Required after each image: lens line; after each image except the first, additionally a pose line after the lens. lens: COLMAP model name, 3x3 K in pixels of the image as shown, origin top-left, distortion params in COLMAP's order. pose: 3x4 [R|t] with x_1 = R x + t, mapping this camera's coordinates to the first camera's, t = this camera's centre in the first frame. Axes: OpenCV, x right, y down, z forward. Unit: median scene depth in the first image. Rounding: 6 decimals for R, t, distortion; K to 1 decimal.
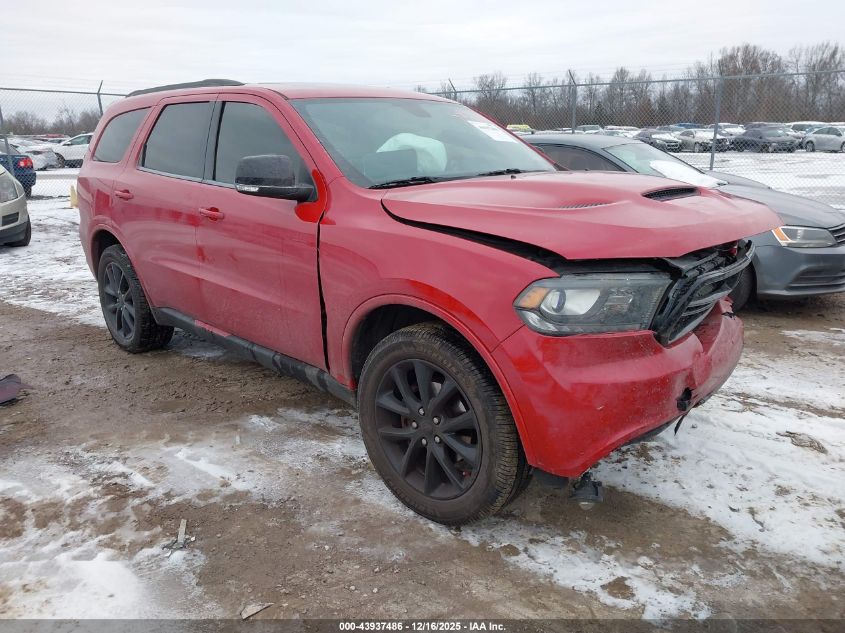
lens RADIAL K [[663.0, 0, 424.4], [0, 663.0, 318.4], [0, 0, 1]] dist [0.021144, -0.012764]
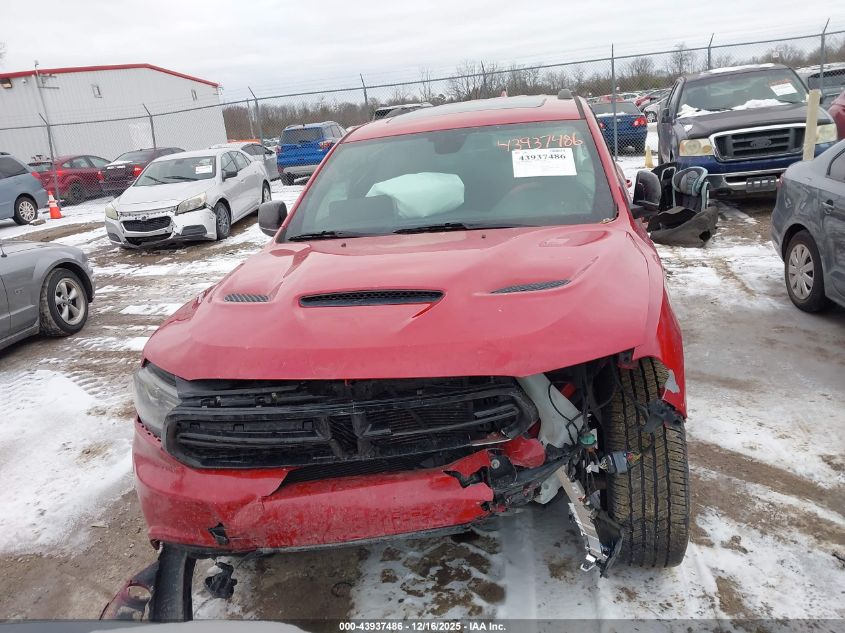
lens RADIAL K [[663.0, 0, 424.4], [0, 663.0, 318.4], [0, 0, 1]] dist [0.021144, -0.012764]
pose [[0.531647, 0.207715, -0.821101, 0.960185], [-0.127058, 0.978050, 0.165152, -0.275909], [0.837382, 0.016525, 0.546369, 0.573360]]
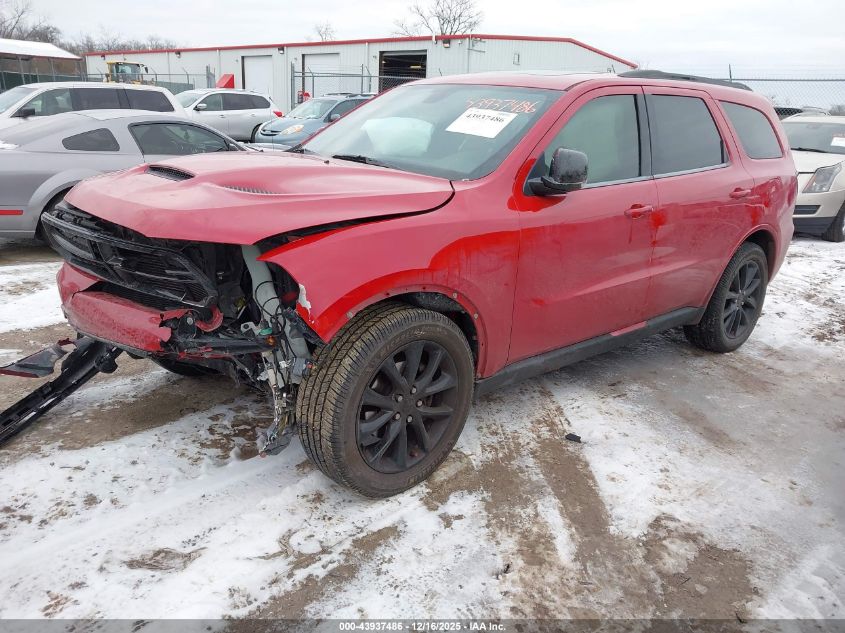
lens RADIAL K [[663.0, 0, 424.4], [0, 663.0, 318.4], [0, 0, 1]] dist [0.021144, -0.012764]
pose [[-0.050546, 0.306827, -0.950422, 1.270546], [-0.309293, 0.900045, 0.307012, -0.384490], [0.949622, 0.309478, 0.049405, 1.266282]]
